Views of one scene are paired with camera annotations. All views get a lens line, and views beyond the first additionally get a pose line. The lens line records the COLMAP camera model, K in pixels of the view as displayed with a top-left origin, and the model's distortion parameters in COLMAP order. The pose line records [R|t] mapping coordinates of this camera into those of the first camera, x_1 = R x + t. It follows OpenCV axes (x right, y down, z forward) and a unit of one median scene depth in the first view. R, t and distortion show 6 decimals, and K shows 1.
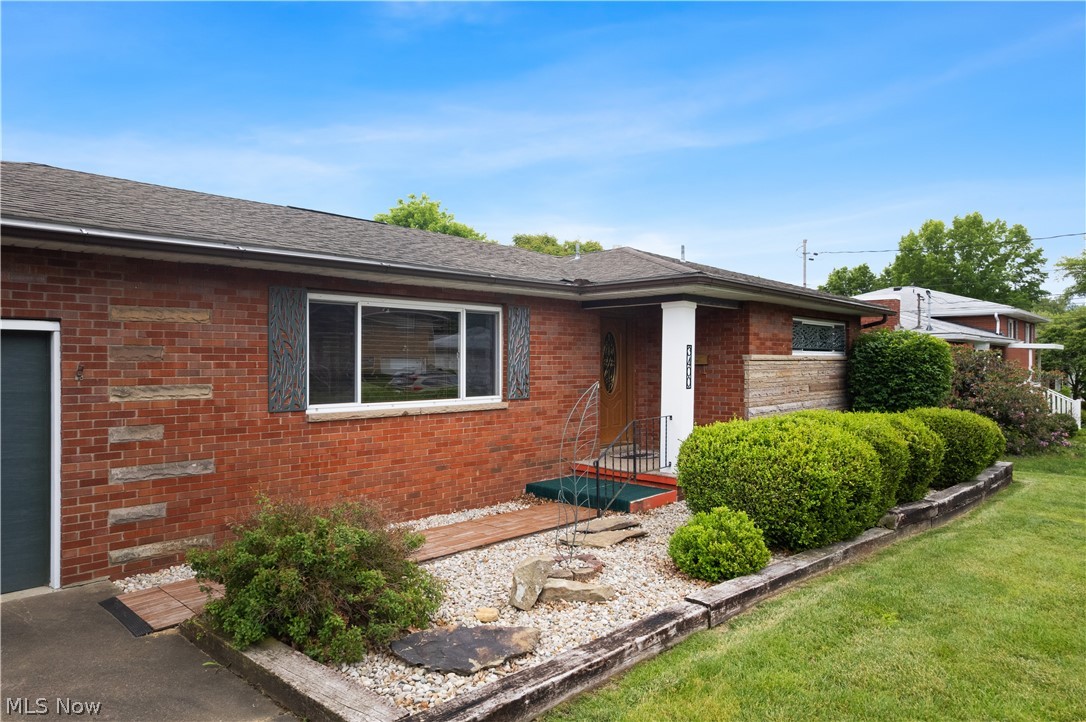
lens RADIAL K [[703.1, 0, 548.9], [0, 703.1, 362.4], [0, 0, 1]] dist [-0.066174, 0.053341]
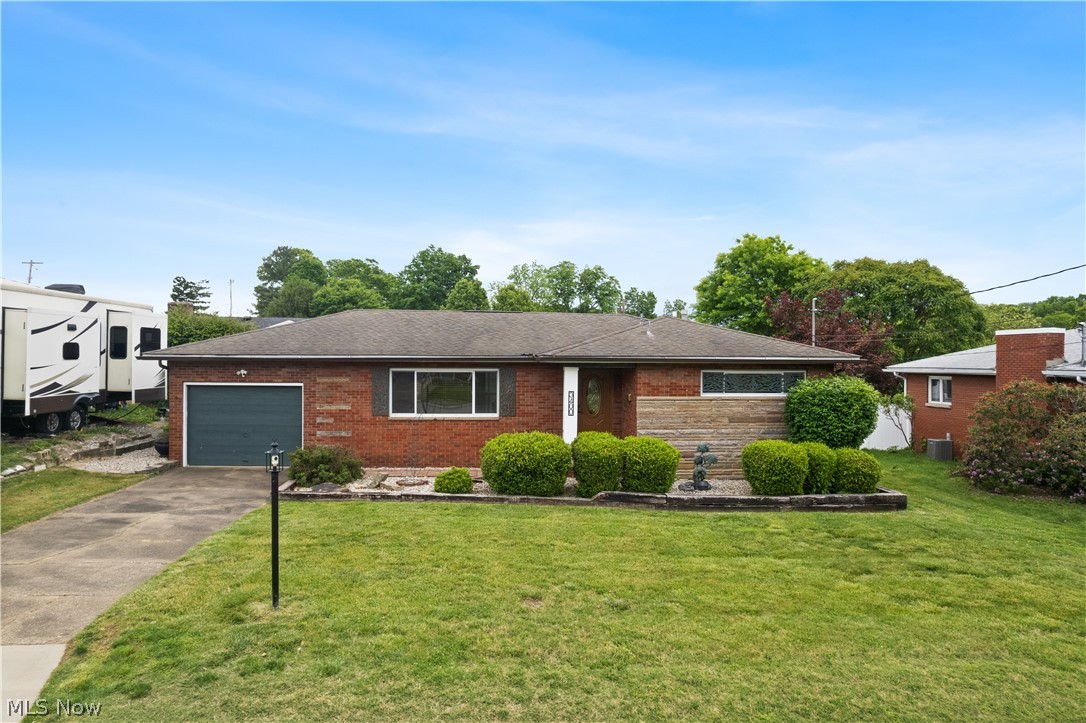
lens RADIAL K [[707.5, 0, 543.0], [0, 707.5, 361.5], [0, 0, 1]] dist [-0.065576, 0.057771]
pose [[0.735326, 0.007259, -0.677674, 1.536045], [-0.007599, 0.999968, 0.002465, -0.117192], [0.677670, 0.003337, 0.735358, -0.420638]]
